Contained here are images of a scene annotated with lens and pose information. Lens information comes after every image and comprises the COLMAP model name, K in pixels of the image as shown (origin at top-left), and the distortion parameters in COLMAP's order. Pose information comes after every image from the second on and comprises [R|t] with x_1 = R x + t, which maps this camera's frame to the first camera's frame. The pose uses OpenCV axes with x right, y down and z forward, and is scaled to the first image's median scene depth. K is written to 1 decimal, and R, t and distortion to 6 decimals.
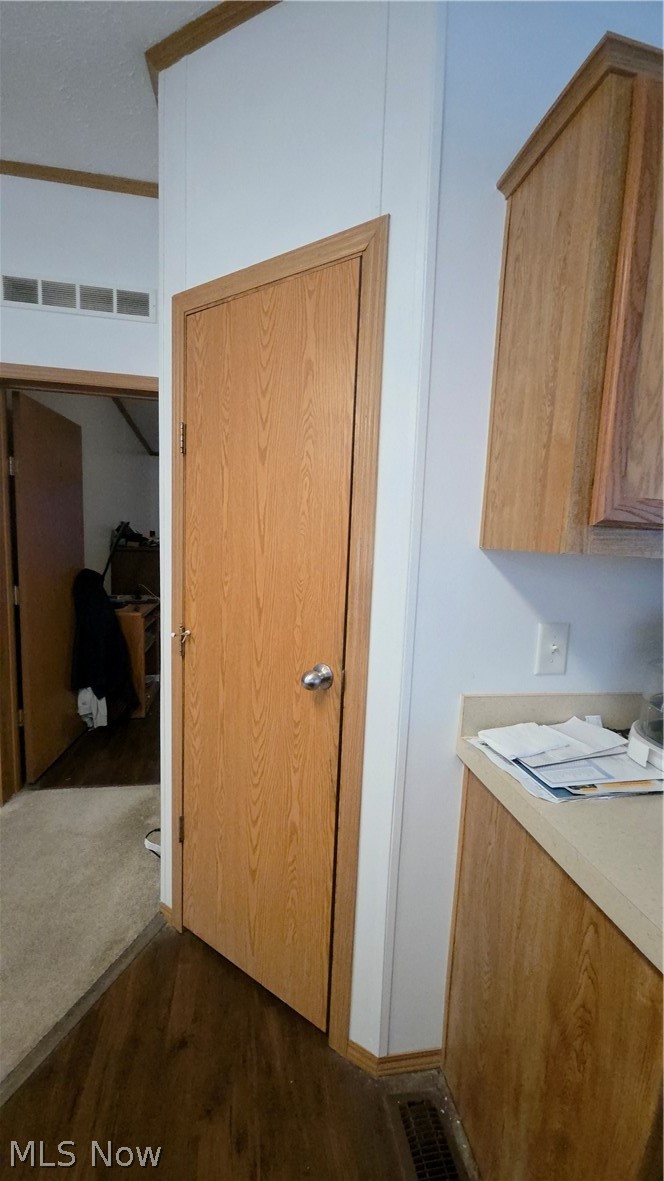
lens RADIAL K [[476.2, 0, 332.5], [0, 476.2, 592.7], [0, 0, 1]] dist [0.002856, -0.000401]
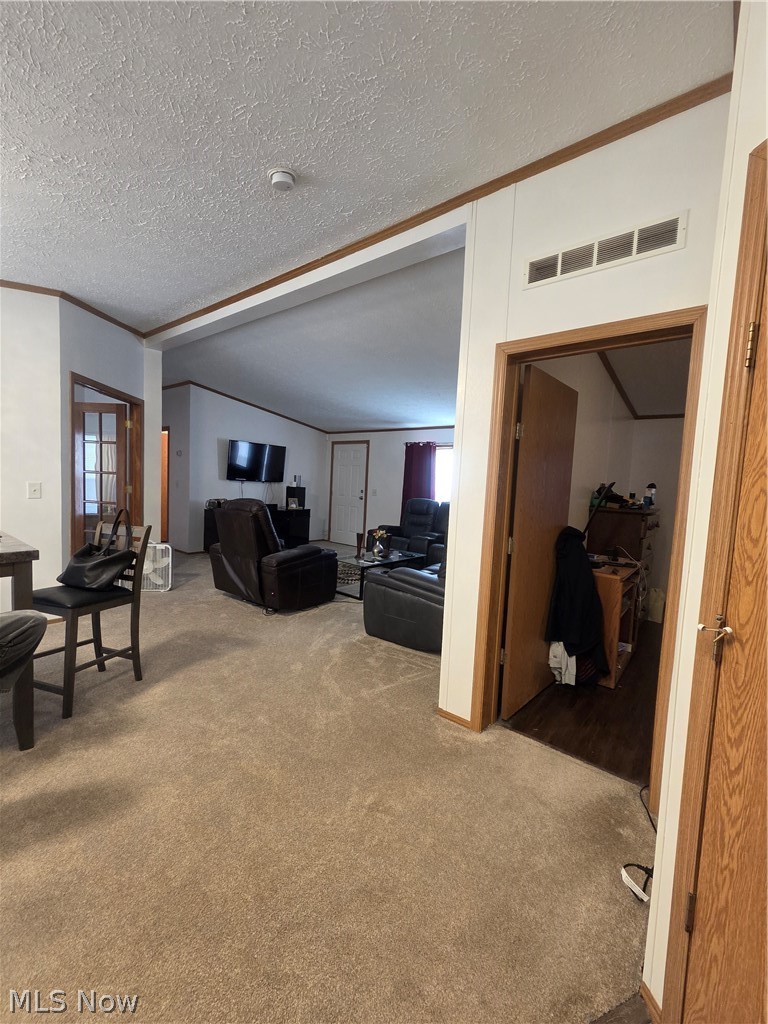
lens RADIAL K [[413.3, 0, 387.2], [0, 413.3, 514.6], [0, 0, 1]] dist [0.004353, 0.000486]
pose [[0.644977, 0.046877, -0.762763, -0.097137], [-0.110580, 0.993337, -0.032457, -0.003175], [0.756159, 0.105281, 0.645863, 0.128424]]
